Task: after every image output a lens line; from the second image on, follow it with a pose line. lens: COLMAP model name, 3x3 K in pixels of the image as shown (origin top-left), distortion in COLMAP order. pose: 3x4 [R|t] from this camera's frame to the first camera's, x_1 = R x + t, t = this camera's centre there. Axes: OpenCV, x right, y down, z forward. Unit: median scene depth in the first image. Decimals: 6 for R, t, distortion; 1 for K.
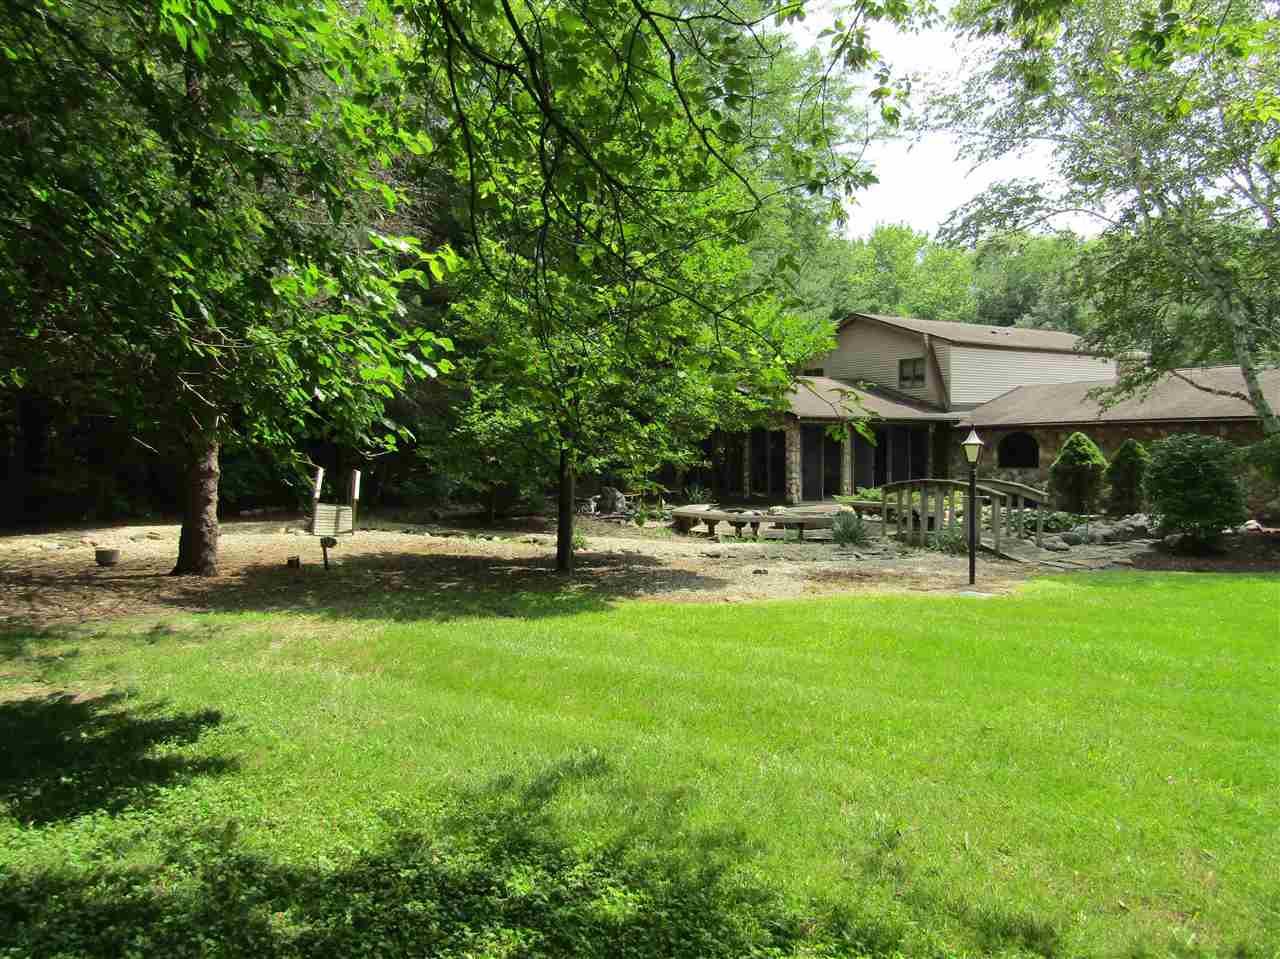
lens RADIAL K [[914.7, 0, 648.9], [0, 914.7, 477.1], [0, 0, 1]] dist [-0.000774, 0.005745]
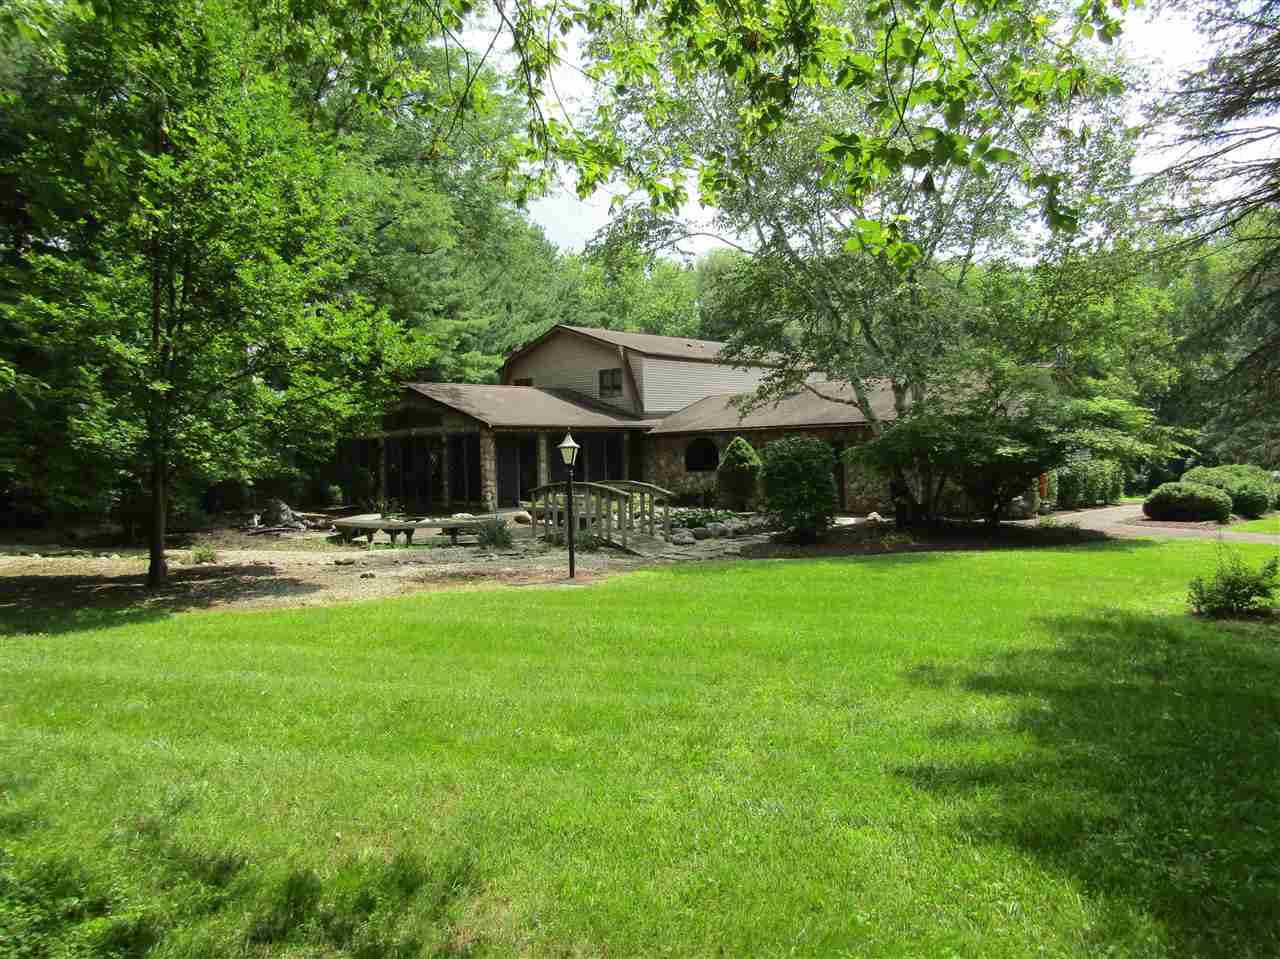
lens RADIAL K [[914.7, 0, 648.9], [0, 914.7, 477.1], [0, 0, 1]] dist [-0.000774, 0.005745]
pose [[0.969678, -0.022277, 0.243369, 0.114688], [0.025213, 0.999642, -0.008954, 0.006882], [-0.243082, 0.014819, 0.969893, -0.039817]]
